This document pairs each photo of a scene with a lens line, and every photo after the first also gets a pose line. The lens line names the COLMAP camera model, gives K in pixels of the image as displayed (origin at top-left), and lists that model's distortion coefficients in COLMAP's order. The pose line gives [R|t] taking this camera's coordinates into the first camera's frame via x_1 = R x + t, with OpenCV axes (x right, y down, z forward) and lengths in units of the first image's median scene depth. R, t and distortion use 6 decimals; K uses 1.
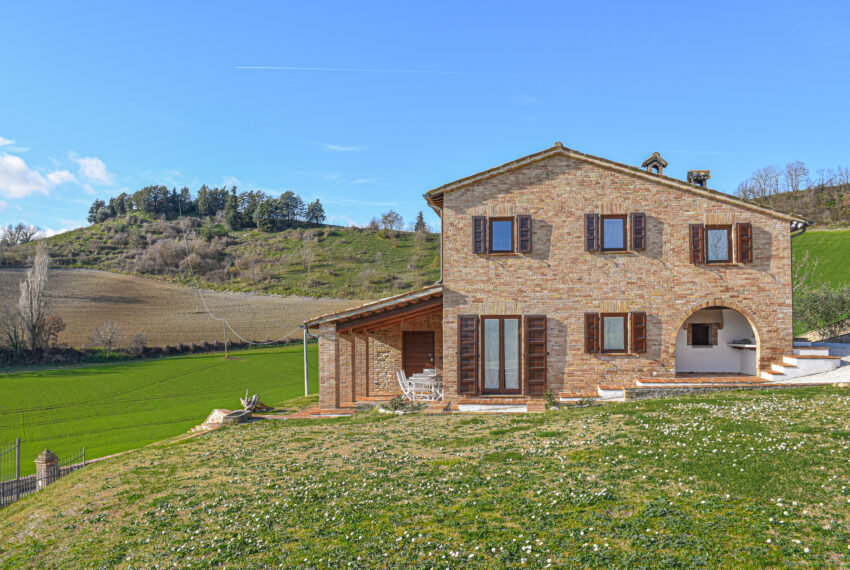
lens RADIAL K [[688.8, 0, 440.5], [0, 688.8, 311.8], [0, 0, 1]] dist [-0.094143, 0.008730]
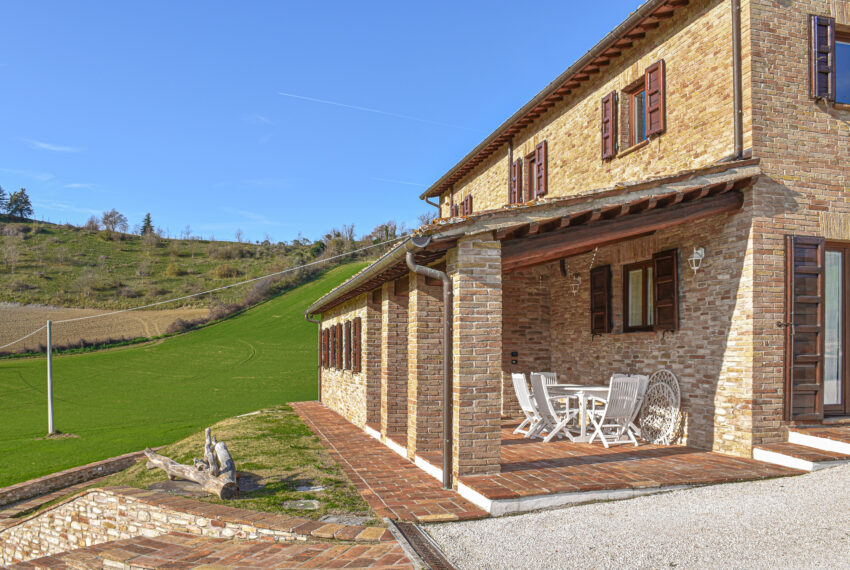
lens RADIAL K [[702.1, 0, 416.5], [0, 702.1, 327.9], [0, 0, 1]] dist [-0.083935, 0.009546]
pose [[0.932179, 0.030025, 0.360749, -0.338947], [-0.026025, 0.999534, -0.015942, 0.075027], [-0.361060, 0.005472, 0.932527, 0.685921]]
